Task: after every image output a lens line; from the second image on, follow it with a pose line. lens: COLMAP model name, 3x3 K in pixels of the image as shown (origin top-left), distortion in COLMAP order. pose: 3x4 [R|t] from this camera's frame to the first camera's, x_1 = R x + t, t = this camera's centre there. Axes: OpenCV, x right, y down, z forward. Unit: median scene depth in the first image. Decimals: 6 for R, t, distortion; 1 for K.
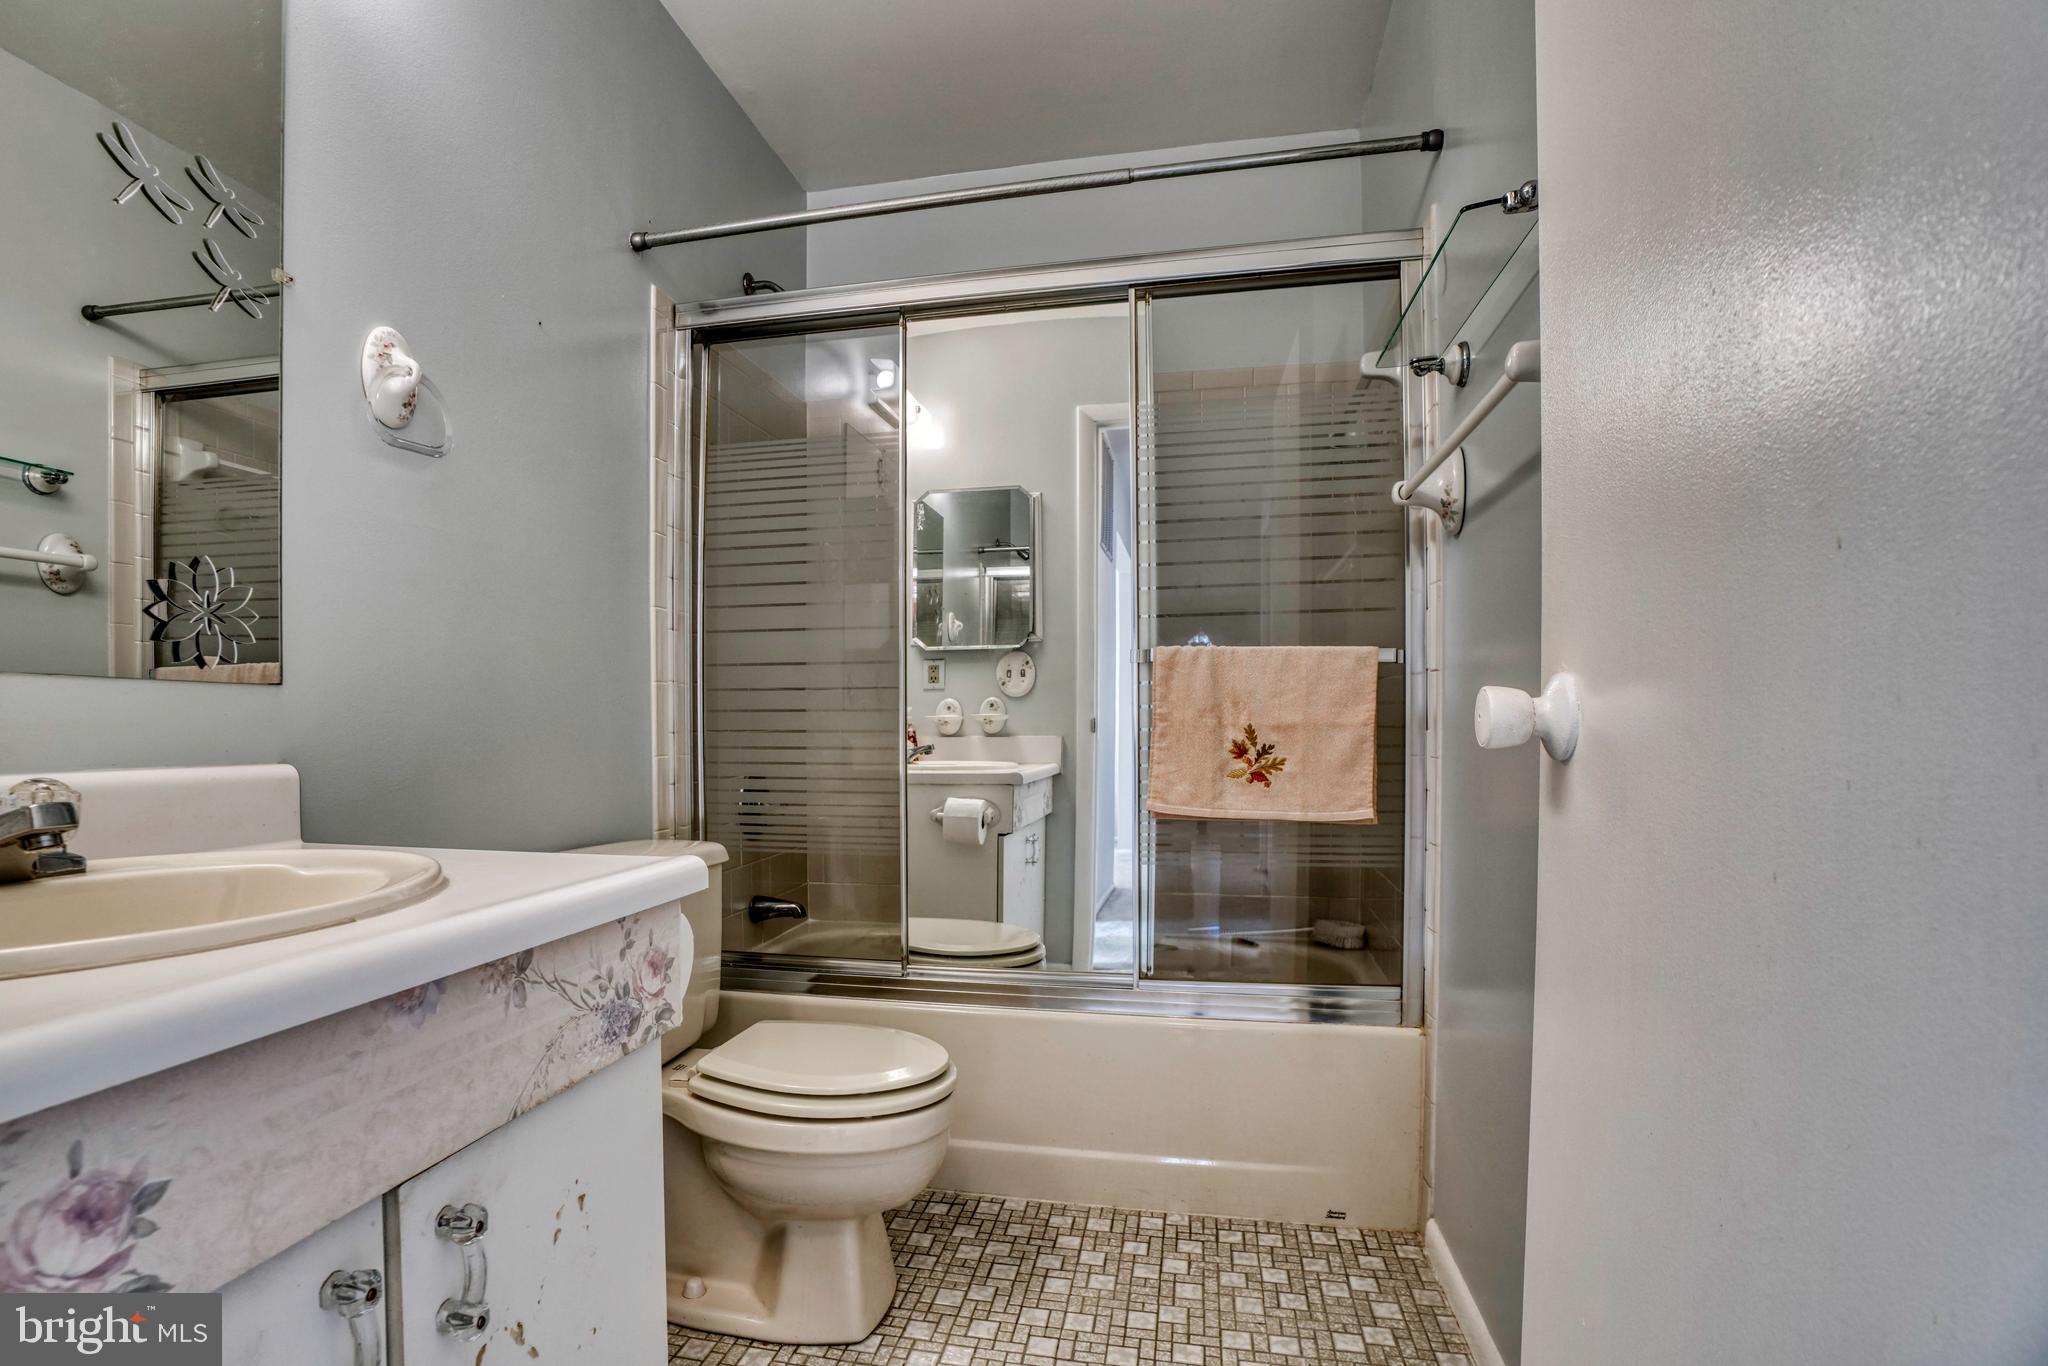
lens RADIAL K [[938.8, 0, 1004.8], [0, 938.8, 711.1], [0, 0, 1]] dist [-0.065129, 0.020956]
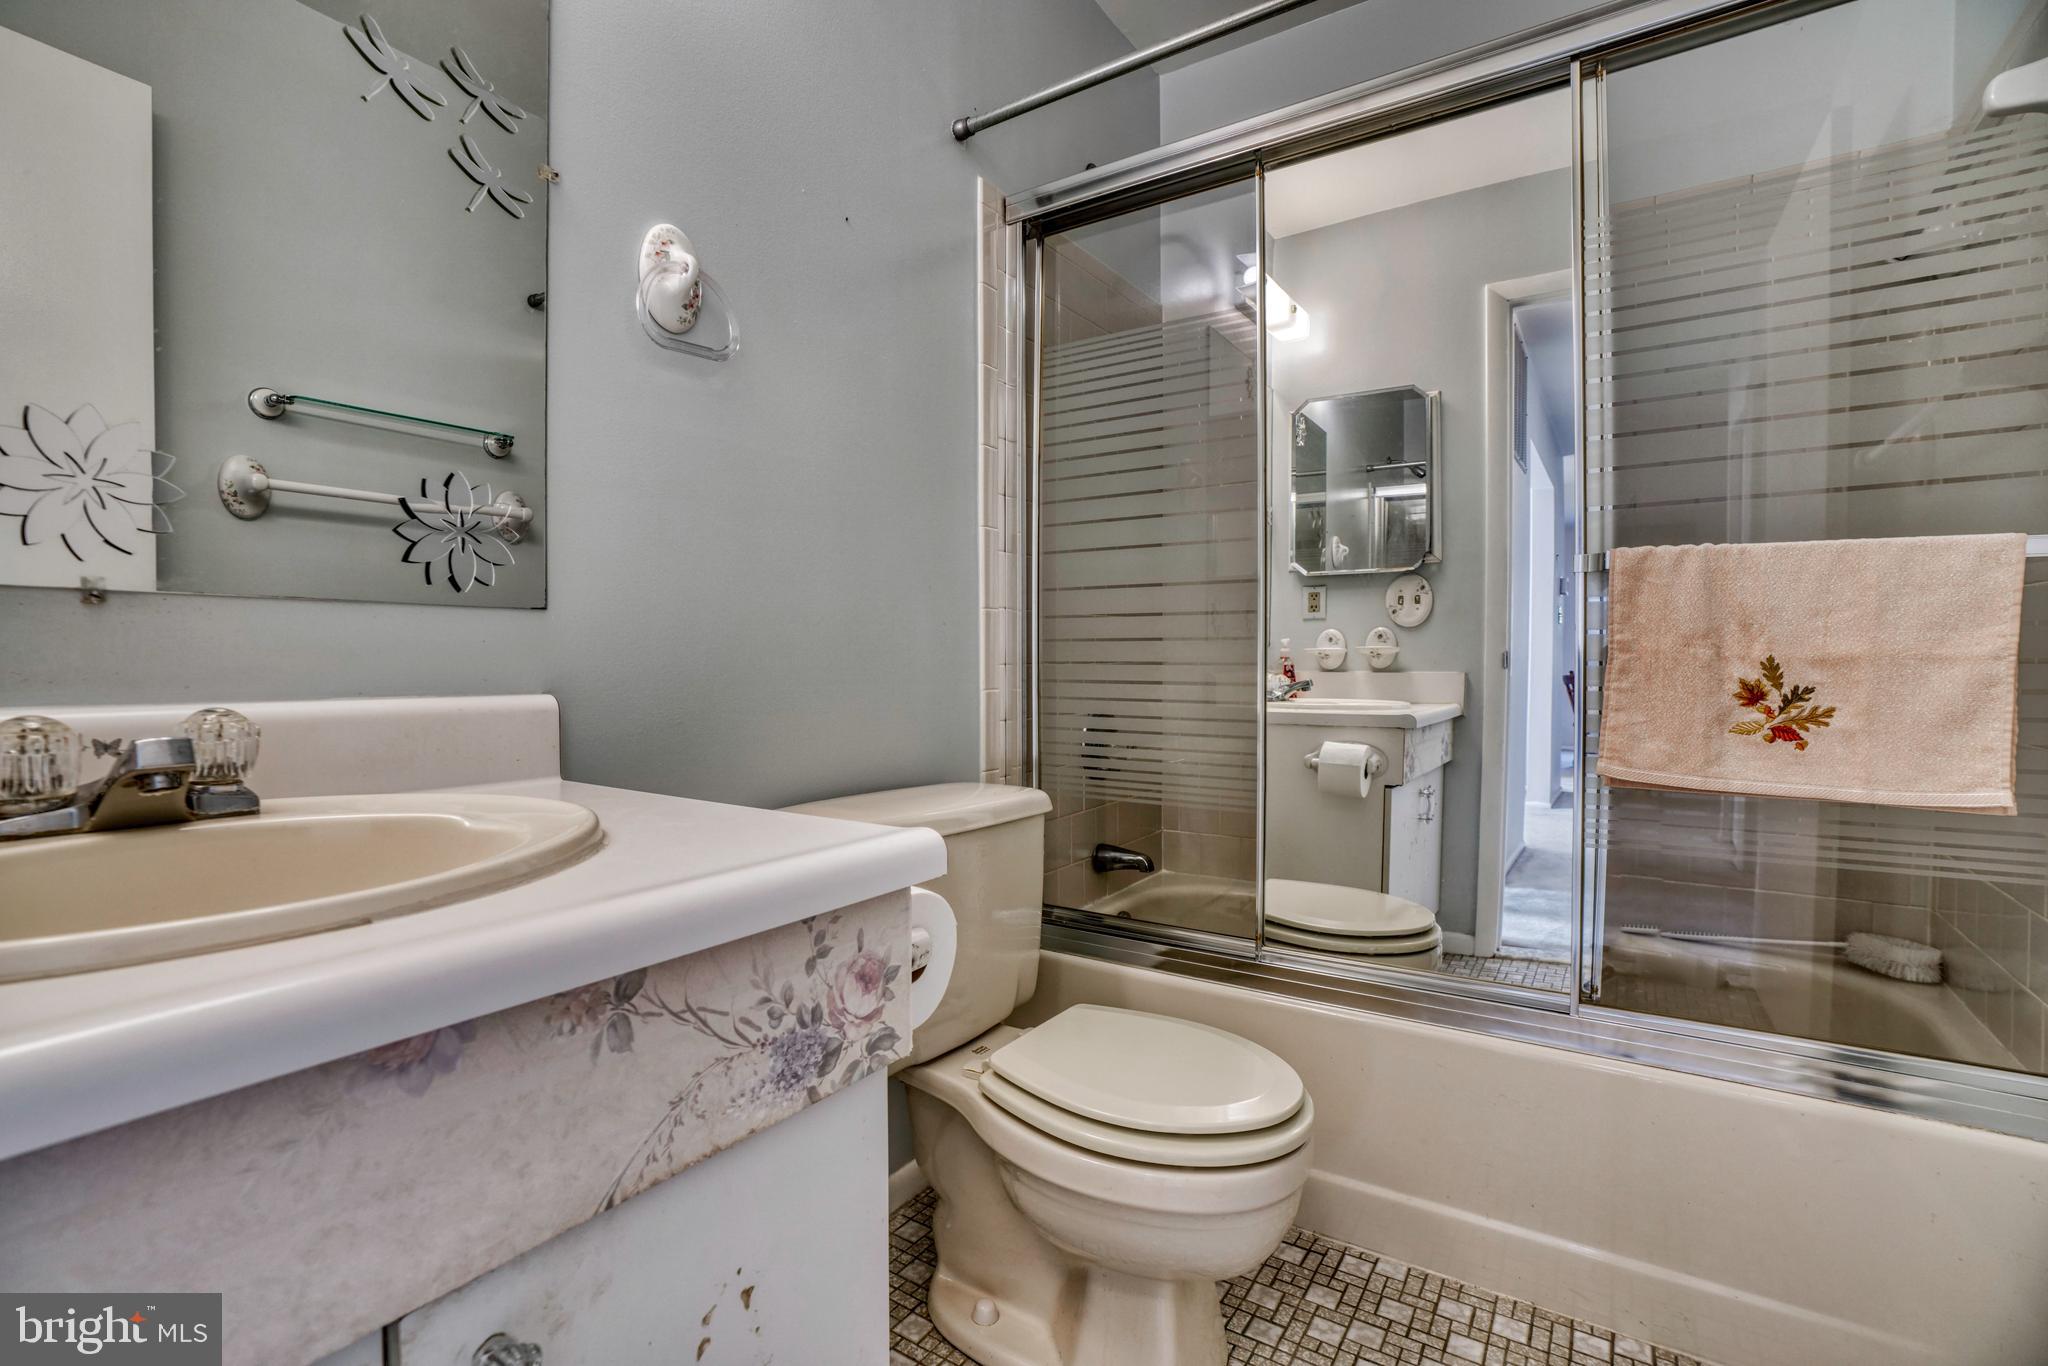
lens RADIAL K [[938.8, 0, 1006.4], [0, 938.8, 673.0], [0, 0, 1]] dist [-0.065129, 0.020956]
pose [[0.921975, 0.008952, -0.387147, 0.003657], [0.002474, 0.999576, 0.029005, 0.005732], [0.387242, -0.027700, 0.921562, 0.176275]]
